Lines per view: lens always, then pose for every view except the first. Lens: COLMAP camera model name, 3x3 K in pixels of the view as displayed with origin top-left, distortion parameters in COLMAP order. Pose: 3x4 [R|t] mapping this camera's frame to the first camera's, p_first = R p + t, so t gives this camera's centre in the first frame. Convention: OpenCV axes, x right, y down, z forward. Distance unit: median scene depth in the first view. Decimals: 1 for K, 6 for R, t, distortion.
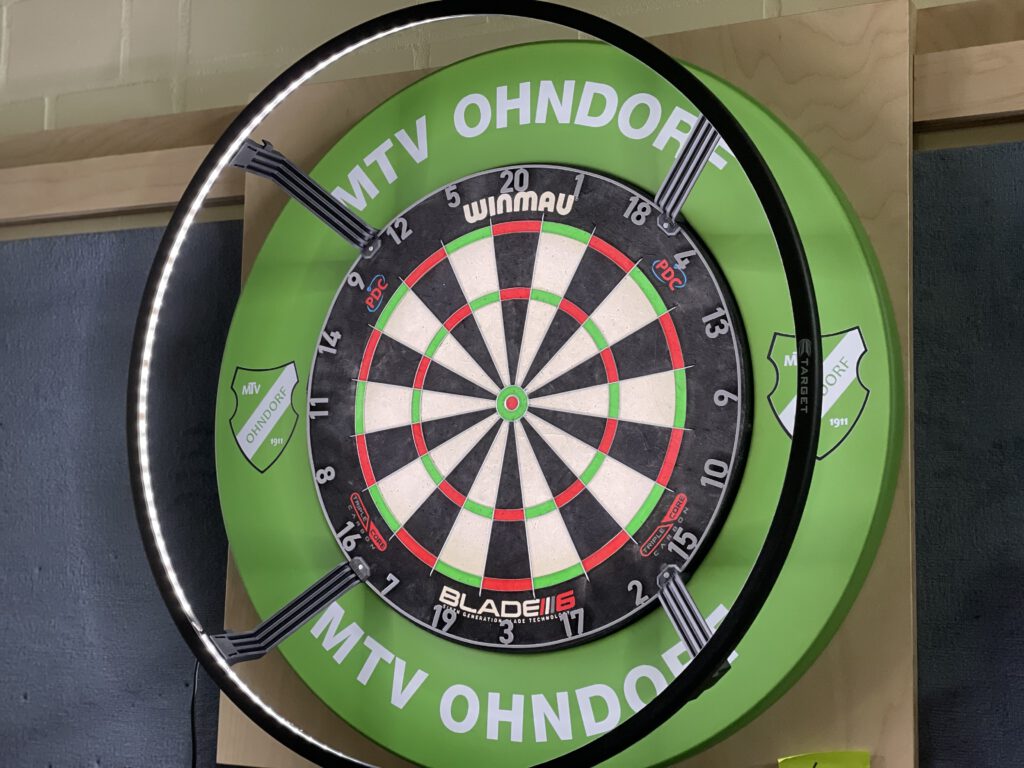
lens RADIAL K [[1525.8, 0, 517.9], [0, 1525.8, 381.2], [0, 0, 1]] dist [0.147873, 0.000000]
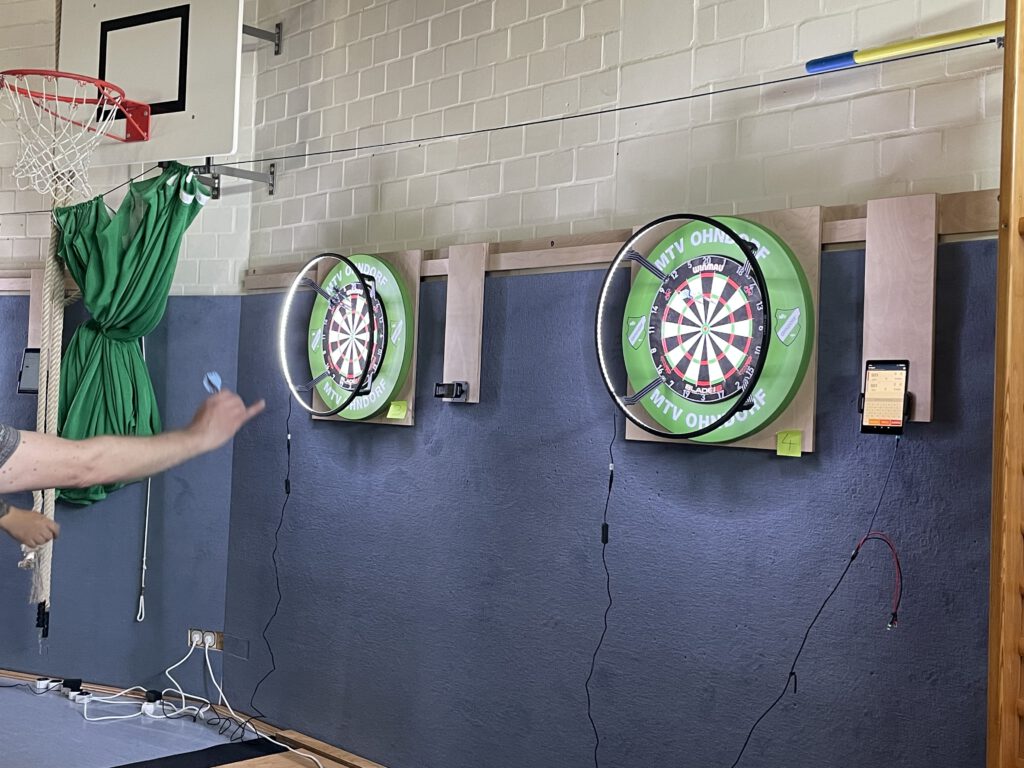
lens RADIAL K [[1218.0, 0, 509.1], [0, 1218.0, 385.0], [0, 0, 1]] dist [0.031525, 0.000000]
pose [[0.937180, 0.006804, -0.348781, 0.509985], [0.027711, 0.995199, 0.093872, -0.122335], [0.347745, -0.097640, 0.932491, -1.589868]]
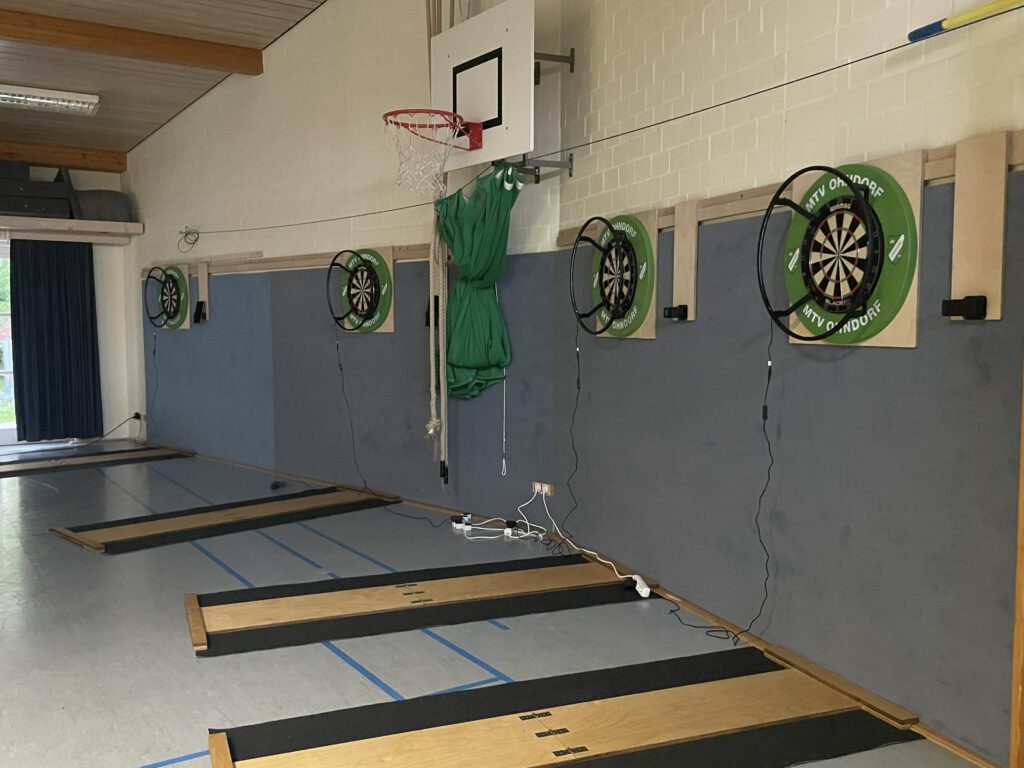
lens RADIAL K [[932.8, 0, 508.5], [0, 932.8, 408.8], [0, 0, 1]] dist [0.066421, -0.072633]
pose [[0.740158, 0.036811, -0.671425, 1.080309], [0.107128, 0.979292, 0.171785, -0.114260], [0.663845, -0.199077, 0.720887, -1.574889]]
